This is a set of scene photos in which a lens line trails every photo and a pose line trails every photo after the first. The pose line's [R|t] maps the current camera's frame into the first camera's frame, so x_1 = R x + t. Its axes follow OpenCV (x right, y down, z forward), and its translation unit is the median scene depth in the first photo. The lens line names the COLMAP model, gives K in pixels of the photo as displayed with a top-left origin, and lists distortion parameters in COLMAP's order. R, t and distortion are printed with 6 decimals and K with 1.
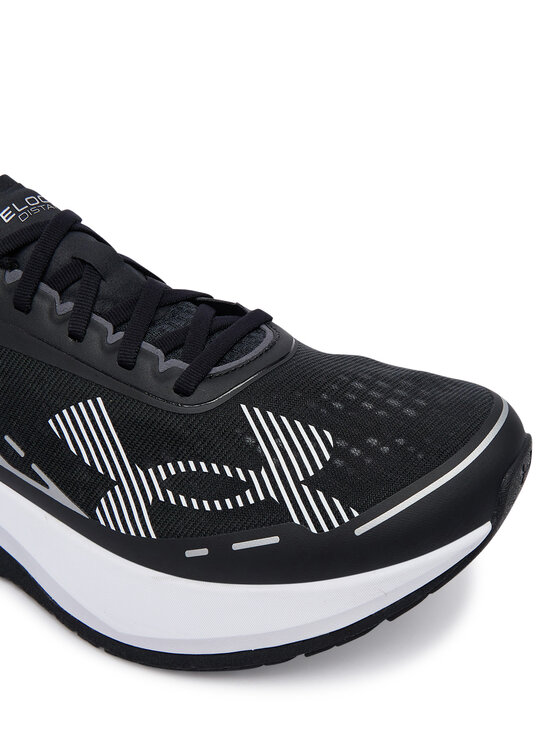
lens RADIAL K [[821.9, 0, 279.5], [0, 821.9, 372.7], [0, 0, 1]] dist [-0.019132, -0.004540]
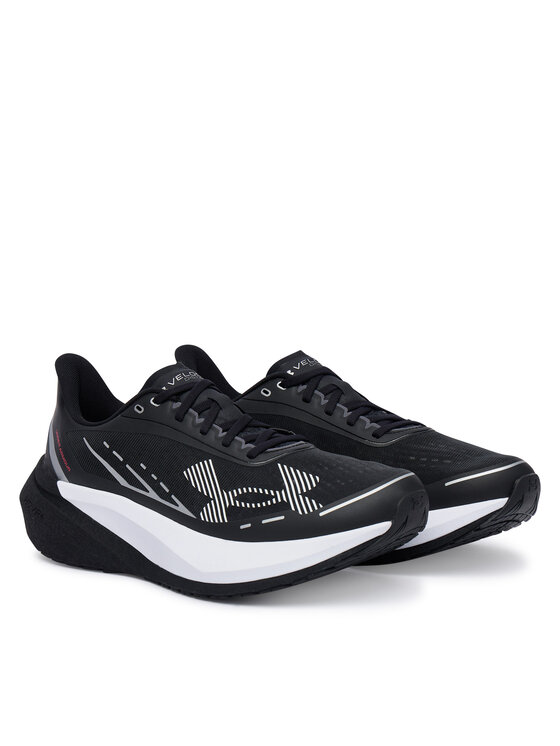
lens RADIAL K [[2188.9, 0, 280.0], [0, 2188.9, 372.7], [0, 0, 1]] dist [-0.002109, 0.000000]
pose [[0.970482, 0.040216, -0.237795, 1.211300], [-0.128945, 0.919759, -0.370698, 1.802639], [0.203806, 0.390418, 0.897795, -3.853165]]
